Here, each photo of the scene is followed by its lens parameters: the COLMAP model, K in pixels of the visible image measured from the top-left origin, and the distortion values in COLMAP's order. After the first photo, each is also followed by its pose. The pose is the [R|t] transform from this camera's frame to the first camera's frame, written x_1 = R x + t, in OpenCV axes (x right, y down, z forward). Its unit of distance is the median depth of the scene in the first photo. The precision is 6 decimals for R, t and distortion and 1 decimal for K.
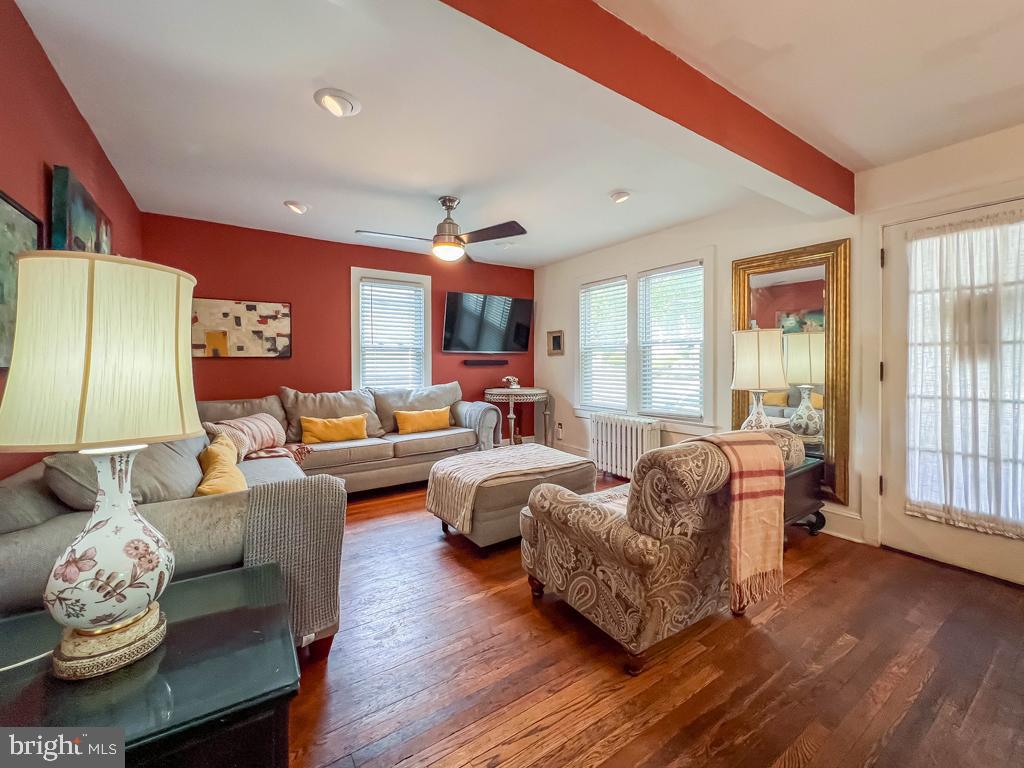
lens RADIAL K [[420.0, 0, 508.2], [0, 420.0, 364.8], [0, 0, 1]] dist [-0.001112, -0.000001]
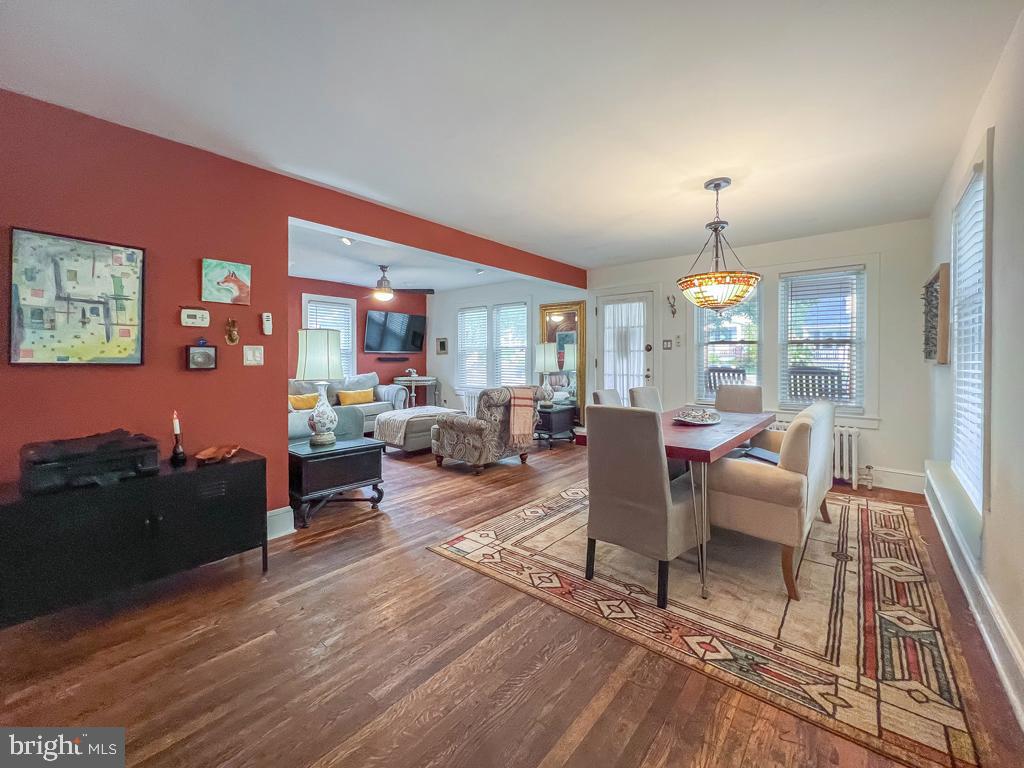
lens RADIAL K [[420.0, 0, 508.2], [0, 420.0, 364.8], [0, 0, 1]] dist [-0.001112, -0.000001]
pose [[0.958385, -0.001888, 0.285472, -0.117799], [0.000220, 0.999983, 0.005875, 0.007088], [-0.285479, -0.005568, 0.958369, -0.671926]]
